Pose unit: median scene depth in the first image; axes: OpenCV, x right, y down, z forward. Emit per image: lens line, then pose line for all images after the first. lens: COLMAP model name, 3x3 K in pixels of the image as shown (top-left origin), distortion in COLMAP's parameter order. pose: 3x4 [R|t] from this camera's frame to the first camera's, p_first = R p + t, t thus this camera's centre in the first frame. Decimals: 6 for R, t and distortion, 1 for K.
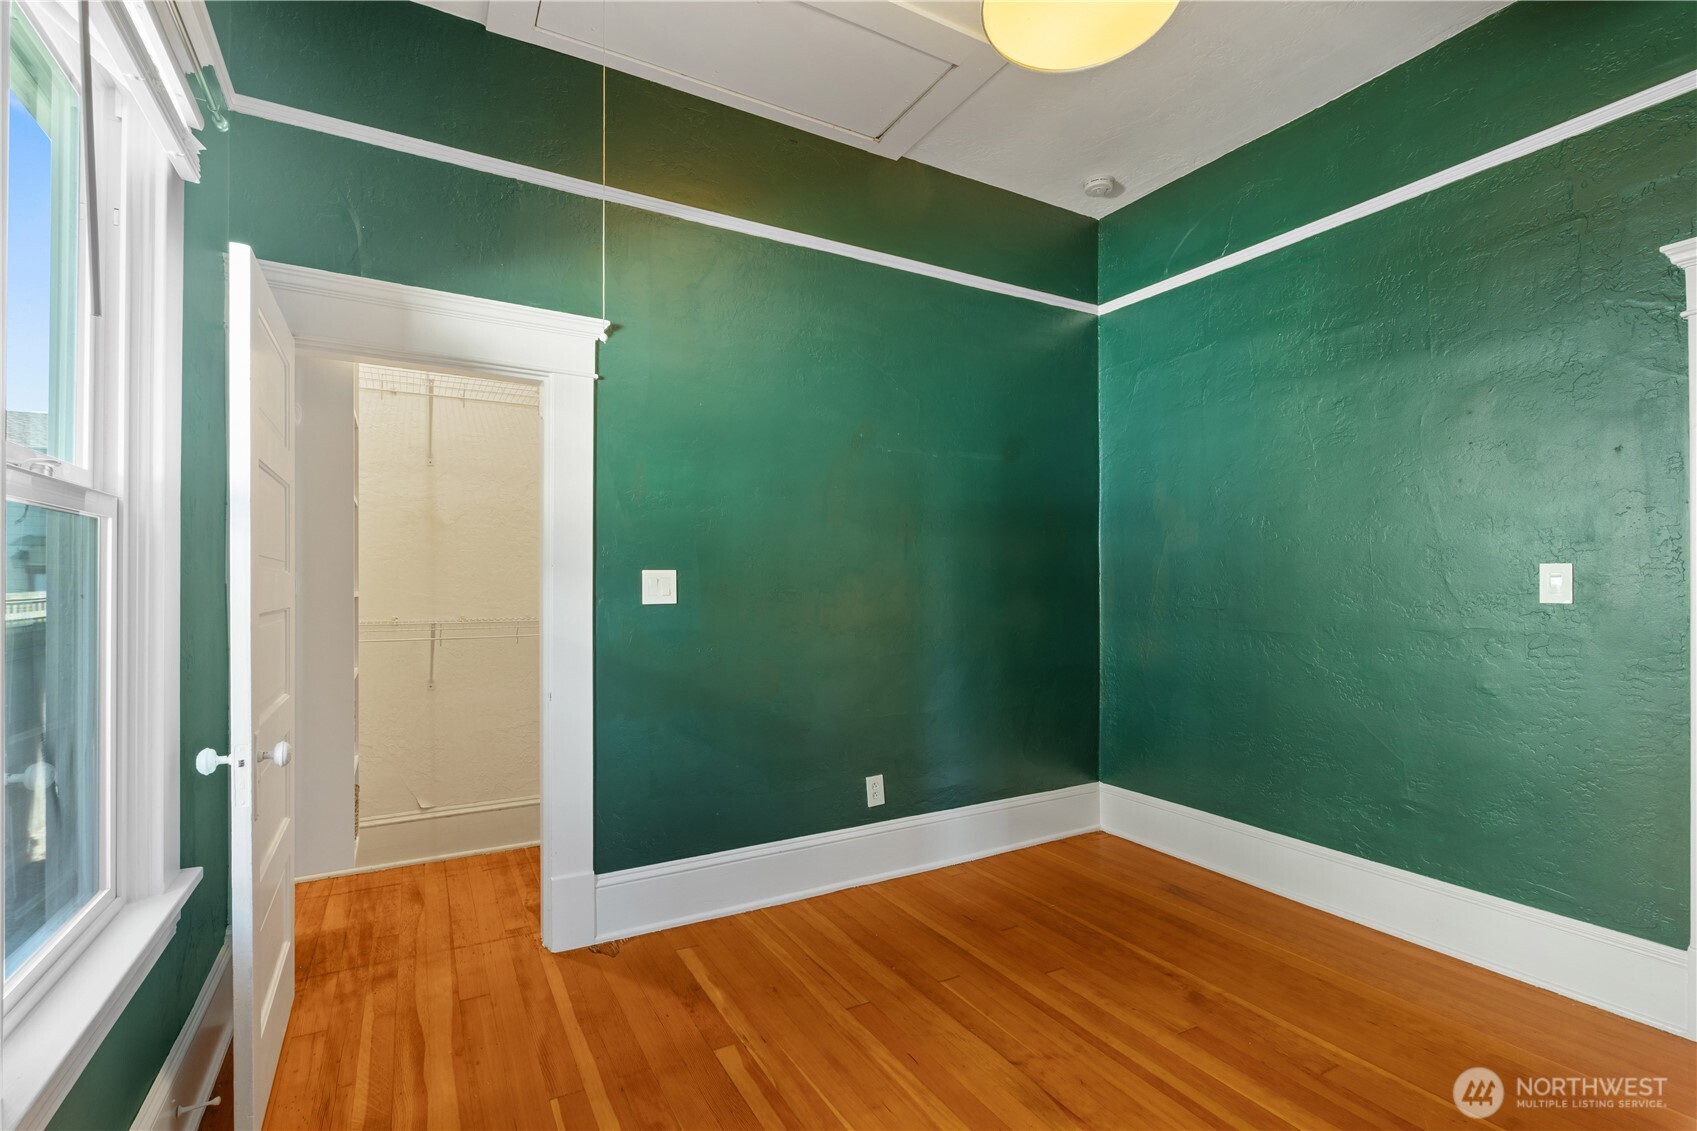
lens RADIAL K [[796.7, 0, 856.4], [0, 796.7, 571.7], [0, 0, 1]] dist [-0.006542, 0.000172]
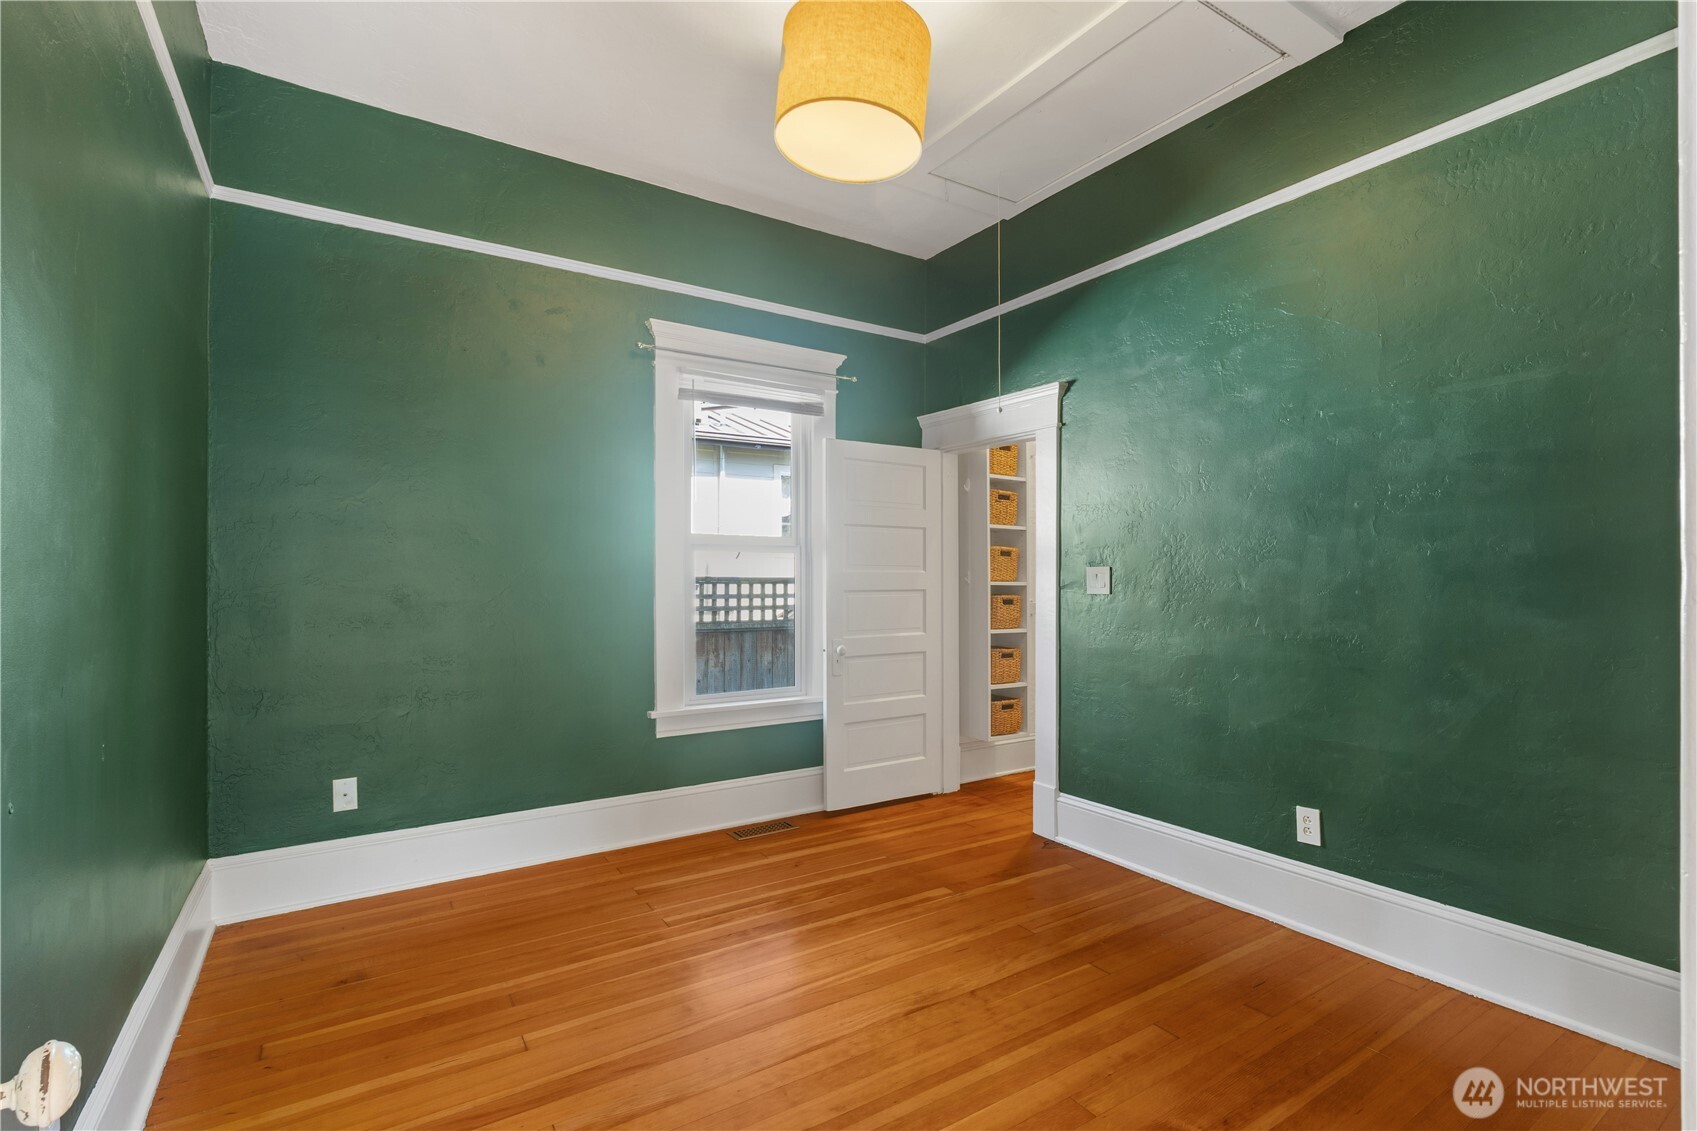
lens RADIAL K [[796.7, 0, 856.4], [0, 796.7, 571.7], [0, 0, 1]] dist [-0.006542, 0.000172]
pose [[0.052556, -0.005246, -0.998604, 1.135196], [0.005761, 0.999971, -0.004950, 0.011165], [0.998601, -0.005493, 0.052584, 0.653653]]
